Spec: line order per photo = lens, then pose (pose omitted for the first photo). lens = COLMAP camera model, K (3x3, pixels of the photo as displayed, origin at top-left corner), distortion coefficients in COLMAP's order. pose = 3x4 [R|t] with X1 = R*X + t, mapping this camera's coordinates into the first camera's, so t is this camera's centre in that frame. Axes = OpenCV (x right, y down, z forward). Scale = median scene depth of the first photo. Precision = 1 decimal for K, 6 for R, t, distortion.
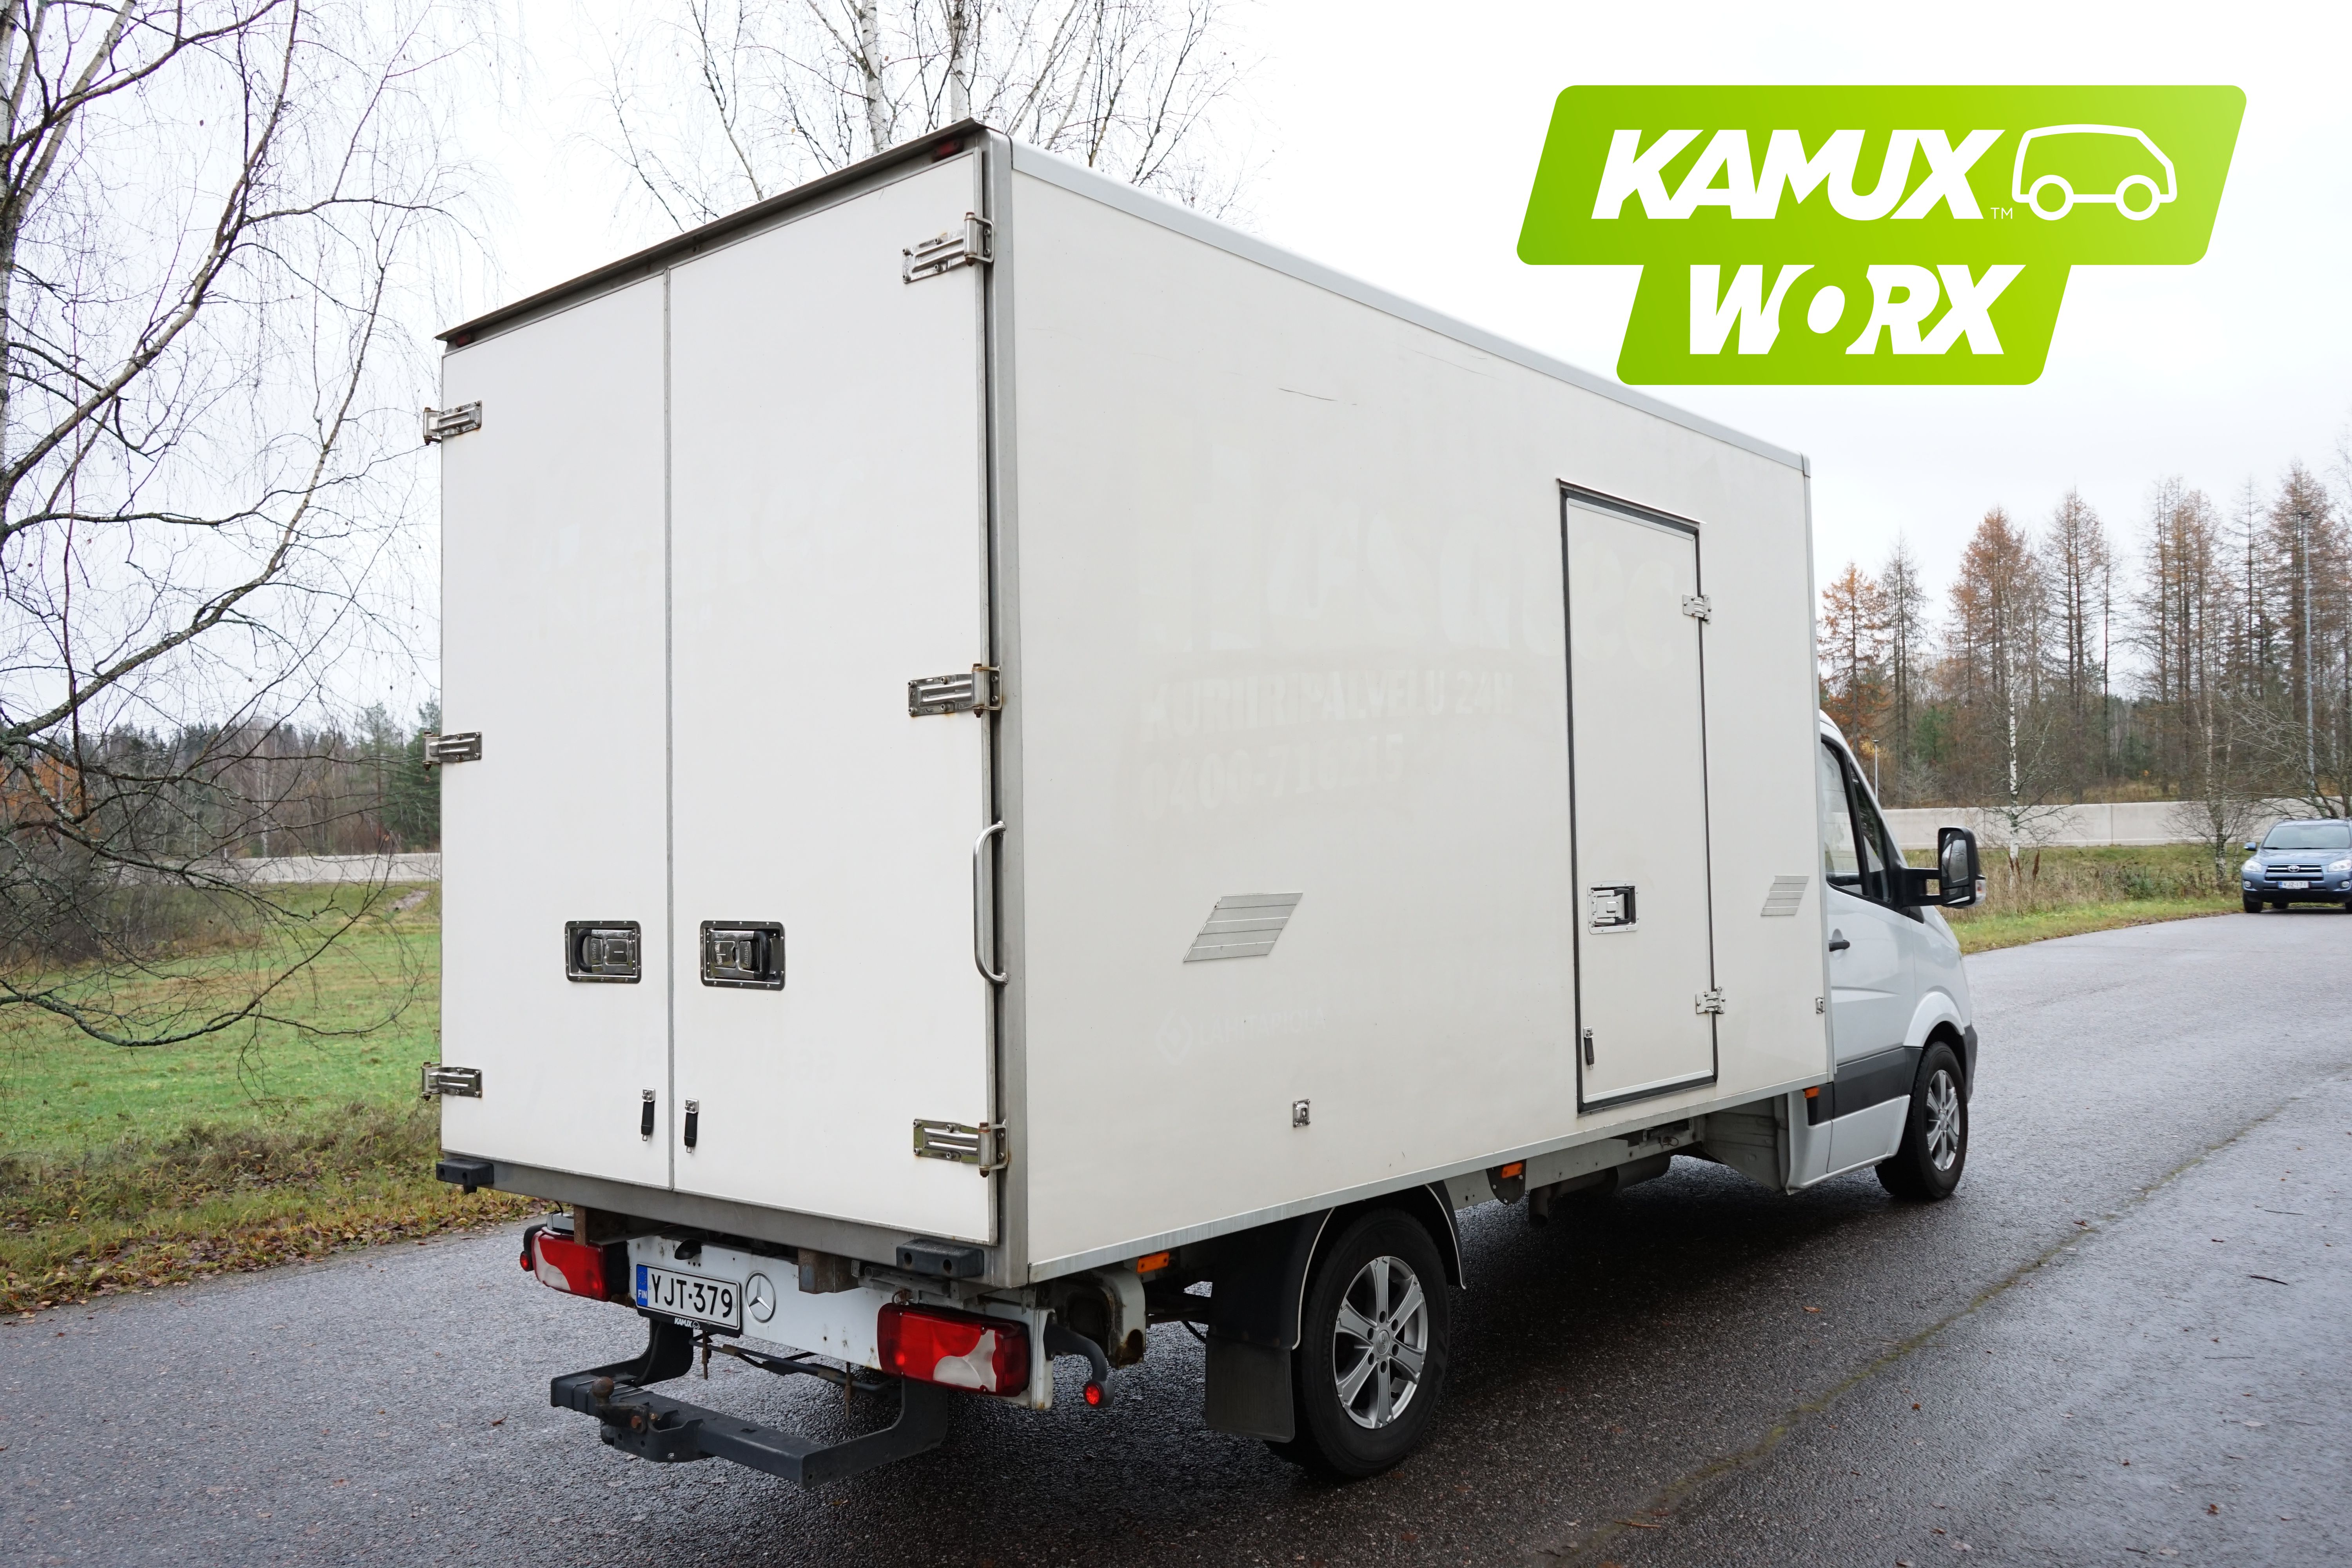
lens RADIAL K [[1866.9, 0, 1176.0], [0, 1866.9, 784.0], [0, 0, 1]] dist [-0.010581, 0.007756]
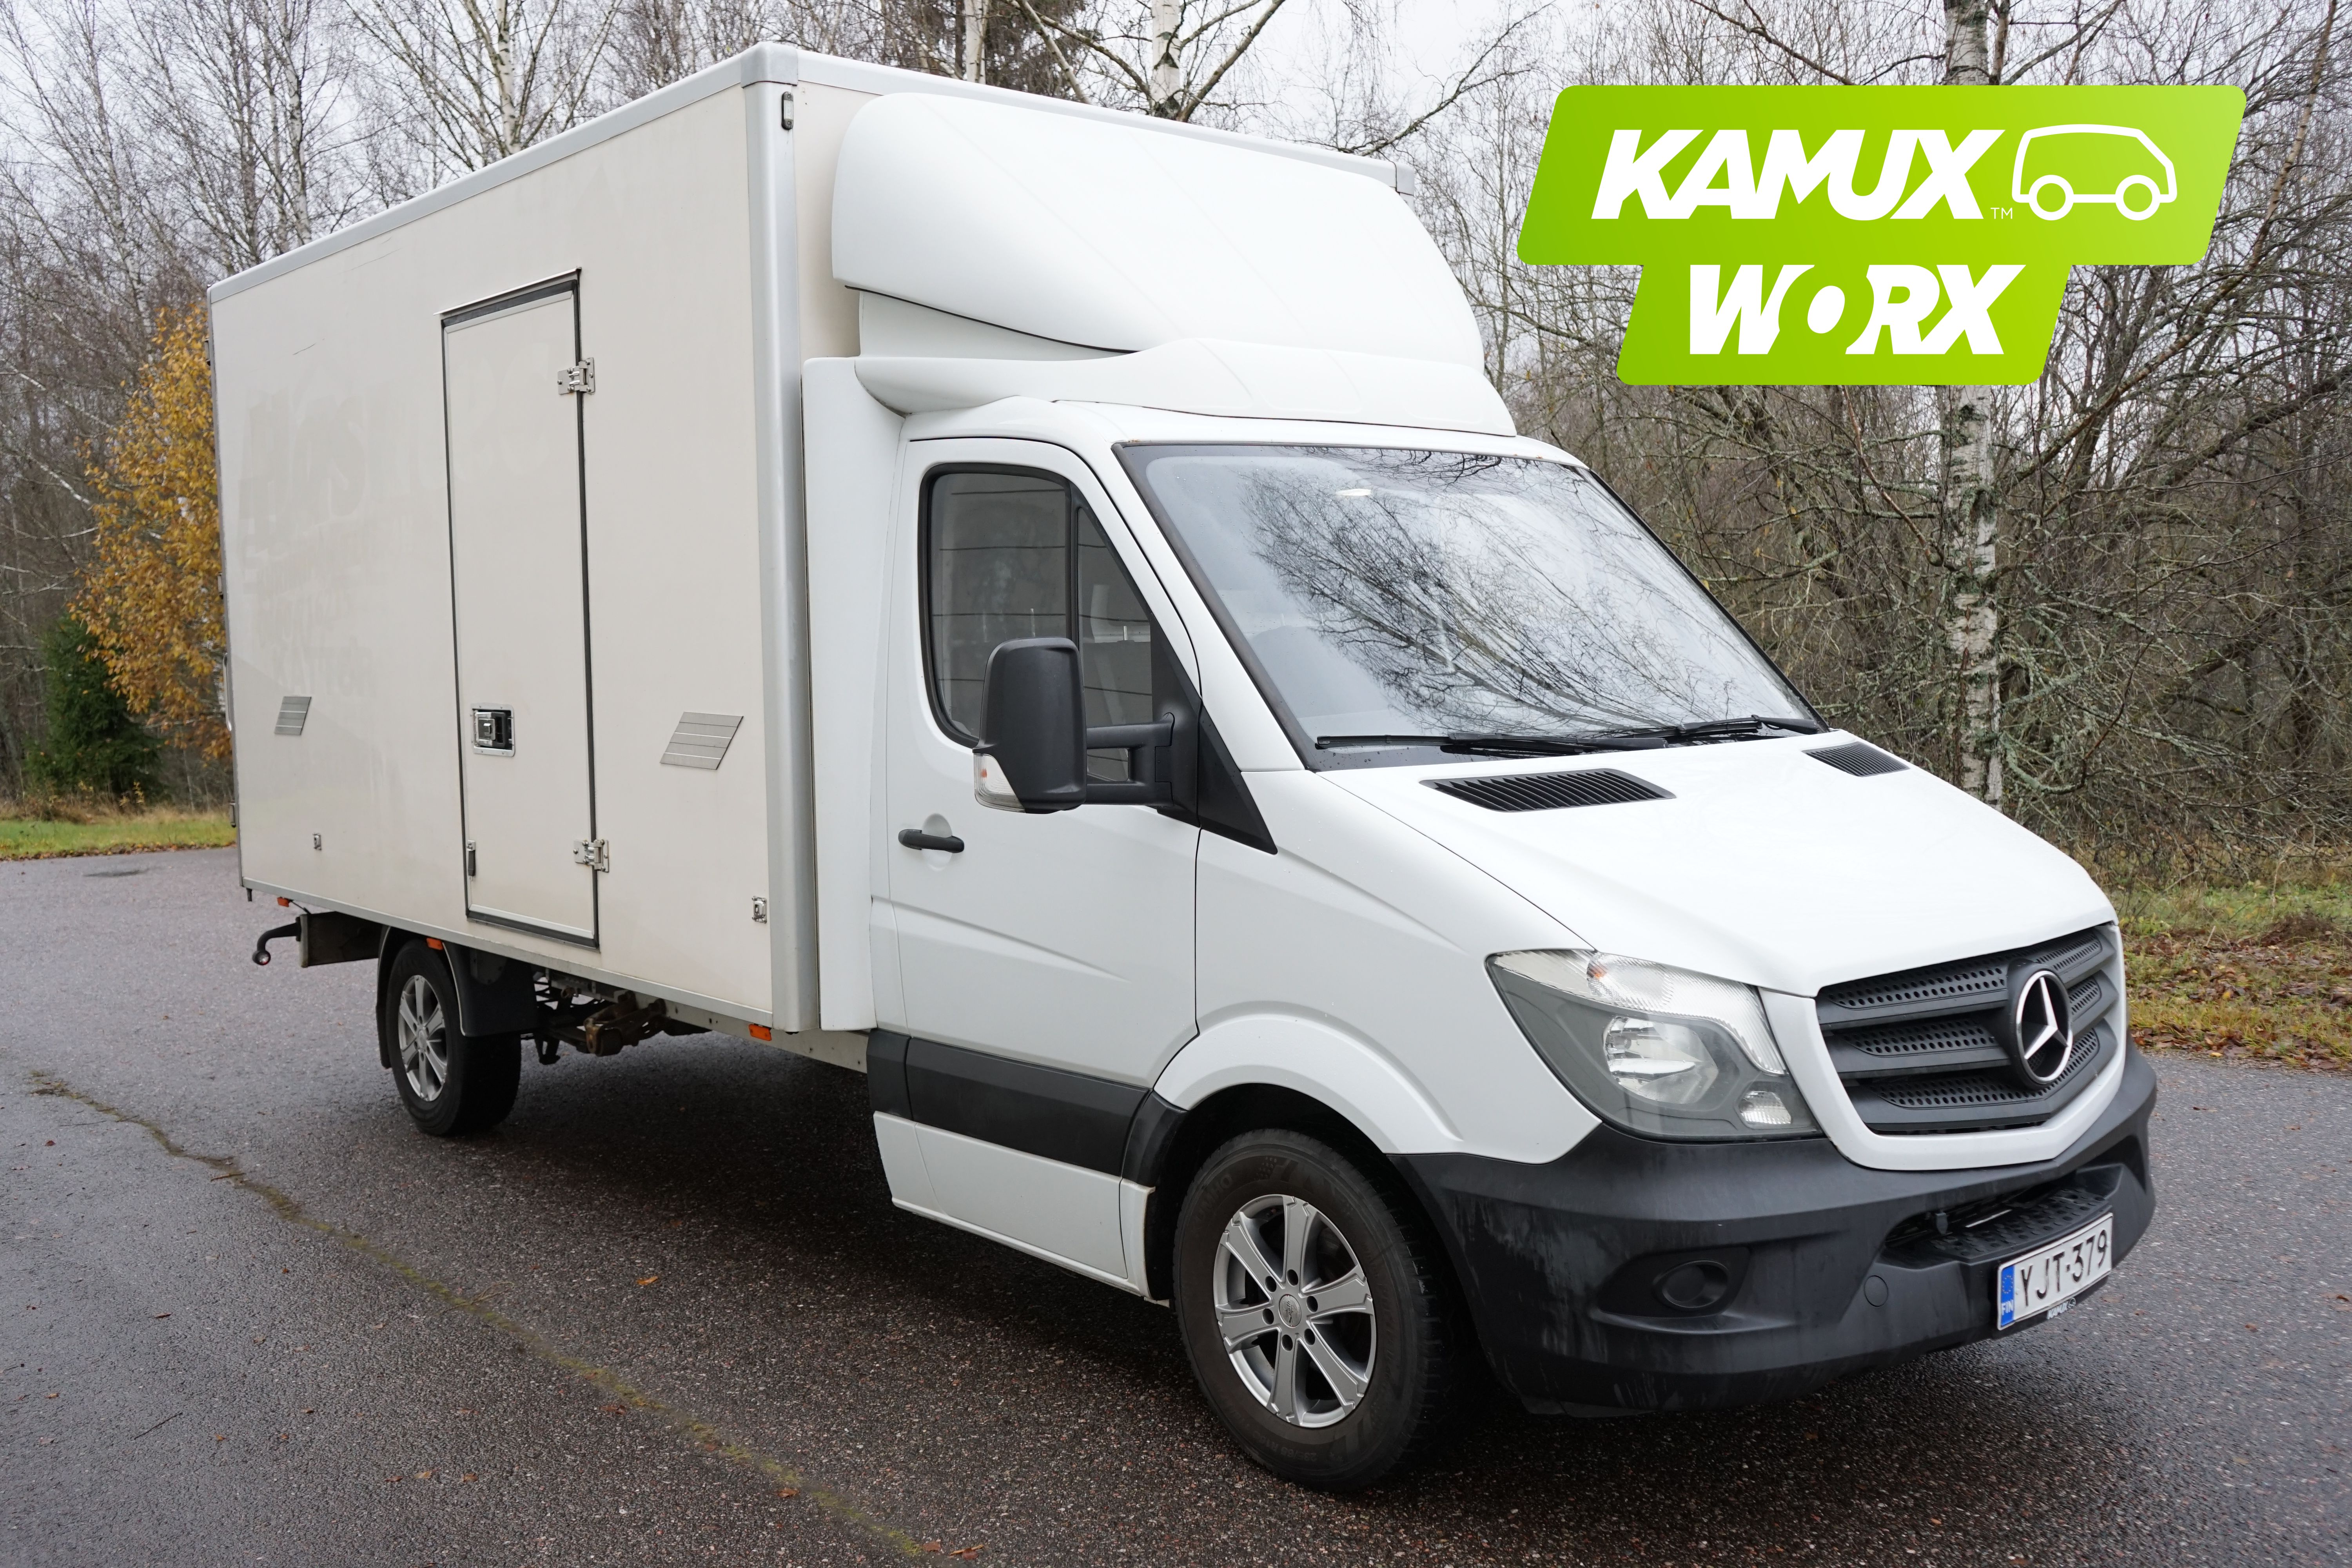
lens RADIAL K [[2080.3, 0, 1176.0], [0, 2080.3, 784.0], [0, 0, 1]] dist [0.010711, 0.002655]
pose [[-0.150249, 0.097837, -0.983795, 1.386495], [0.070792, 0.993602, 0.088001, 0.024512], [0.986110, -0.056423, -0.156214, 1.666830]]
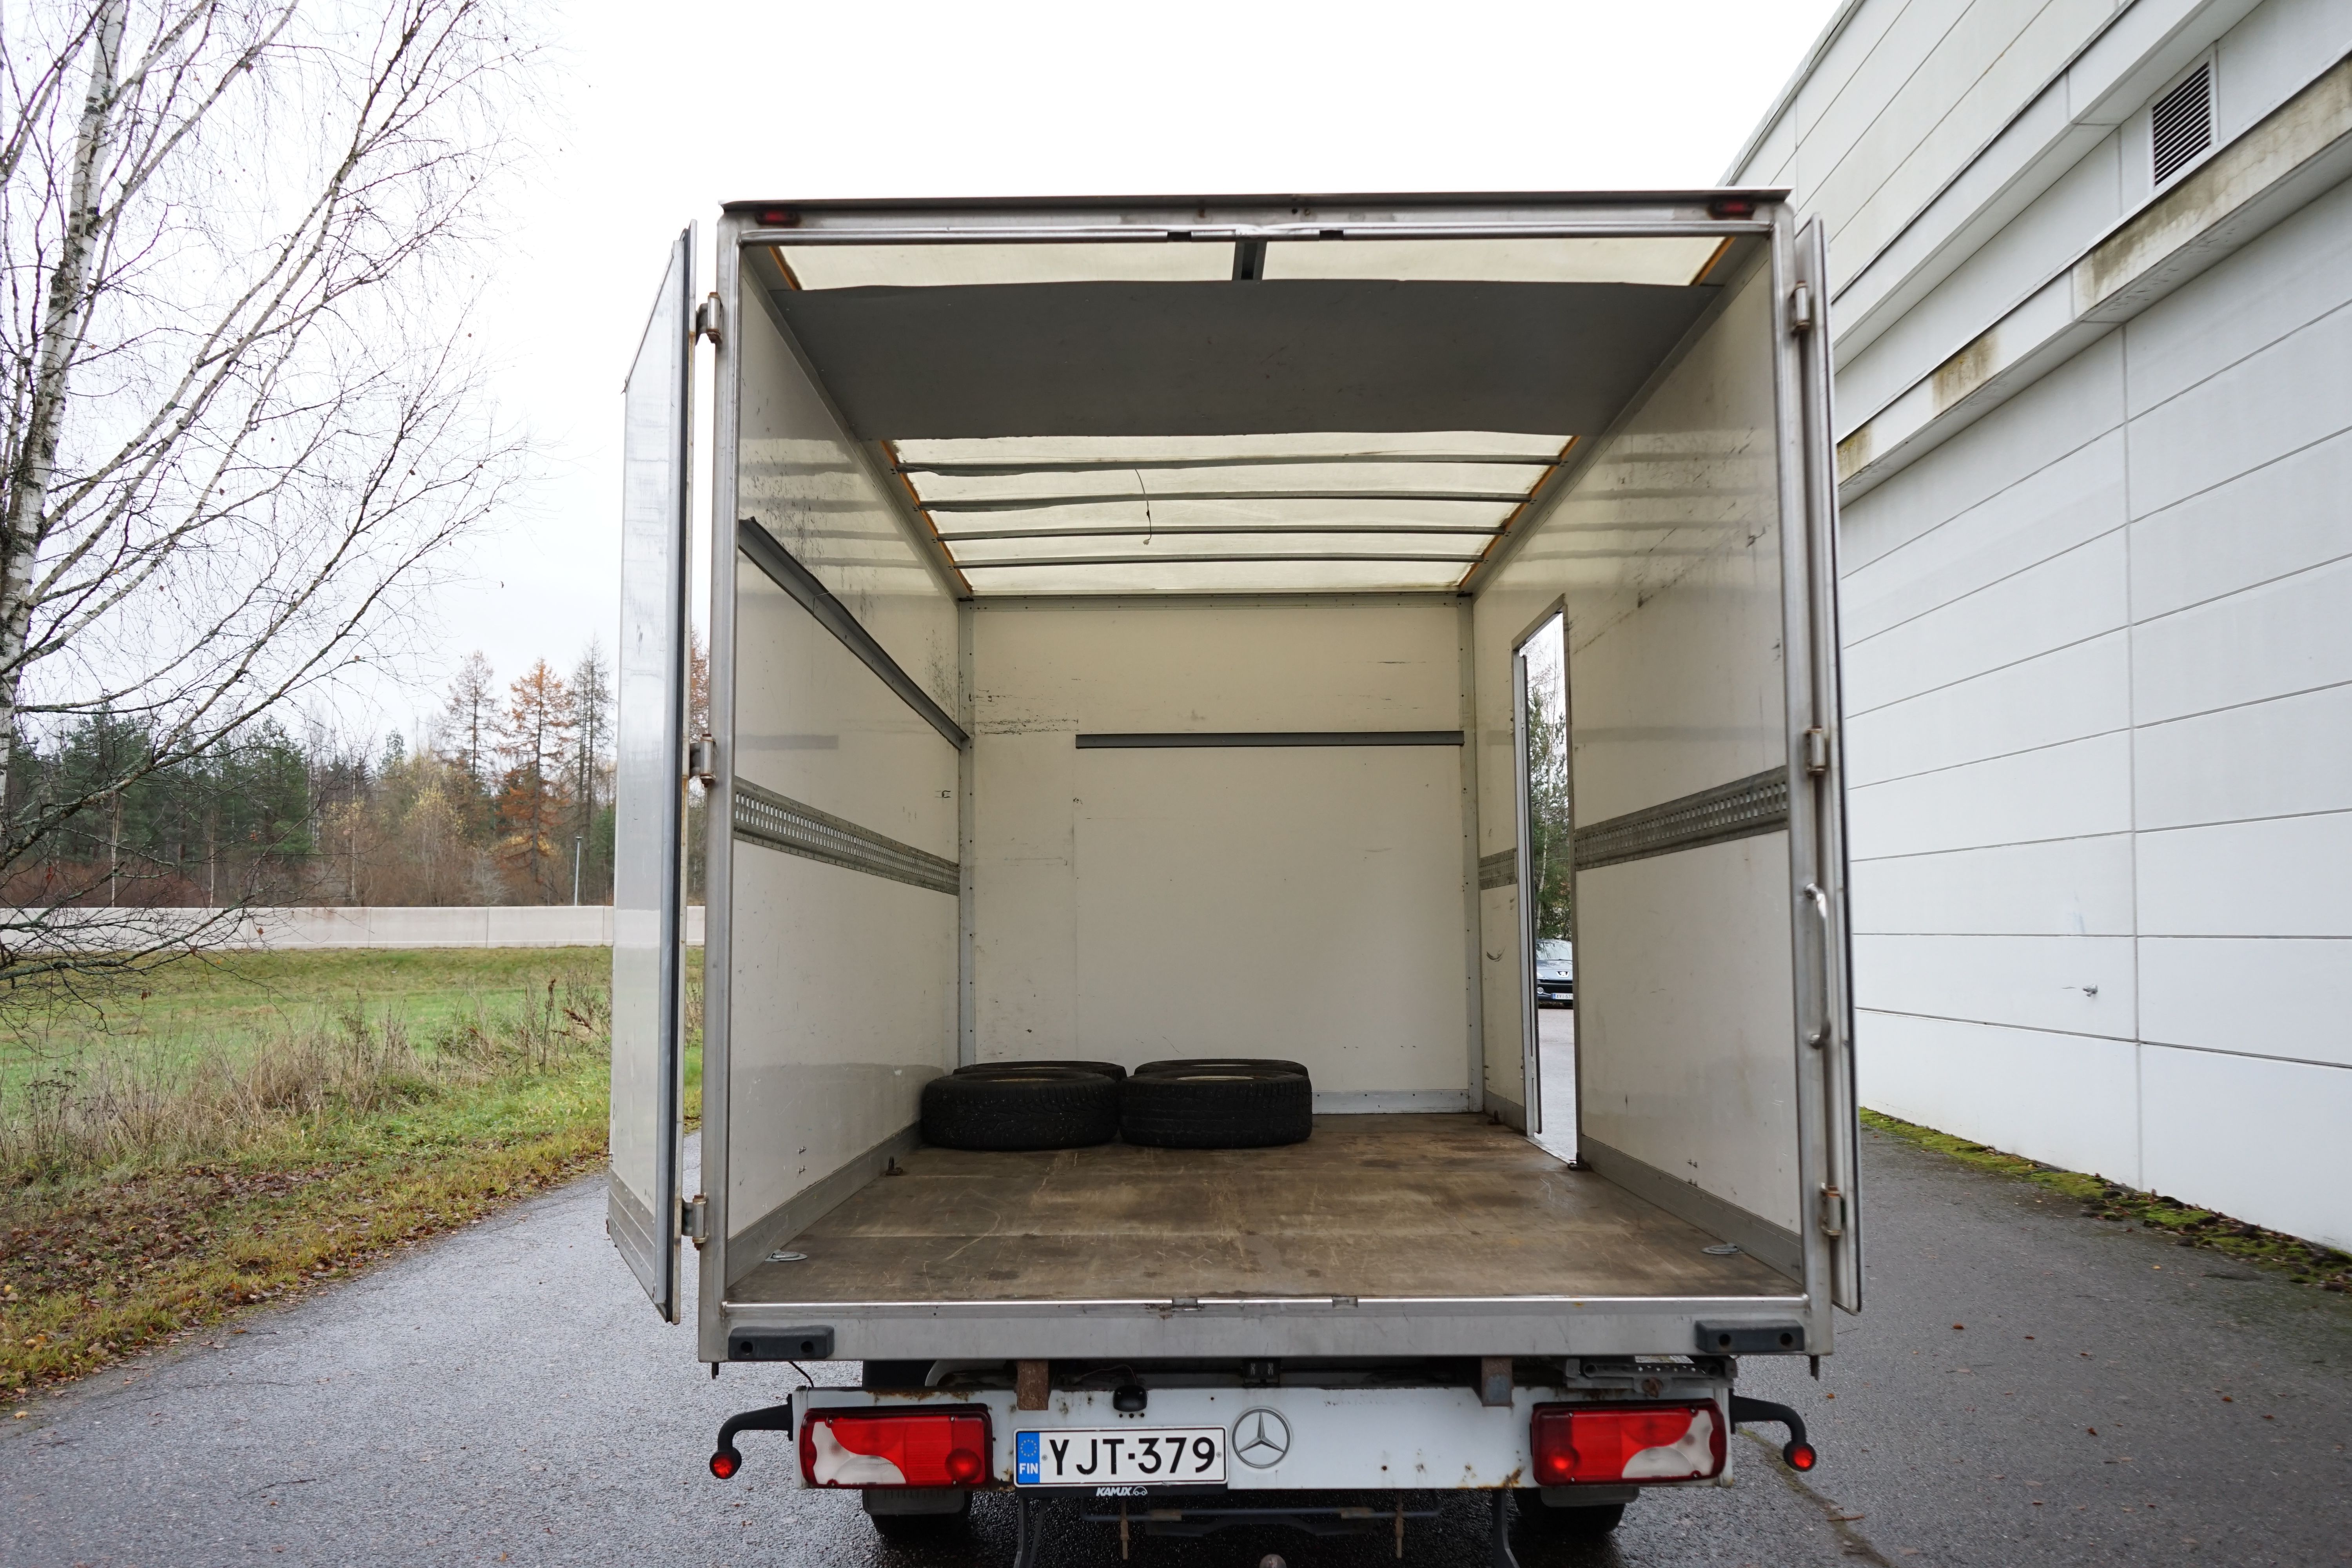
lens RADIAL K [[1866.9, 0, 1176.0], [0, 1866.9, 784.0], [0, 0, 1]] dist [-0.010581, 0.007756]
pose [[0.760213, 0.068492, 0.646053, -0.025102], [-0.035737, 0.997330, -0.063681, 0.000937], [-0.648690, 0.025323, 0.760631, 0.011053]]
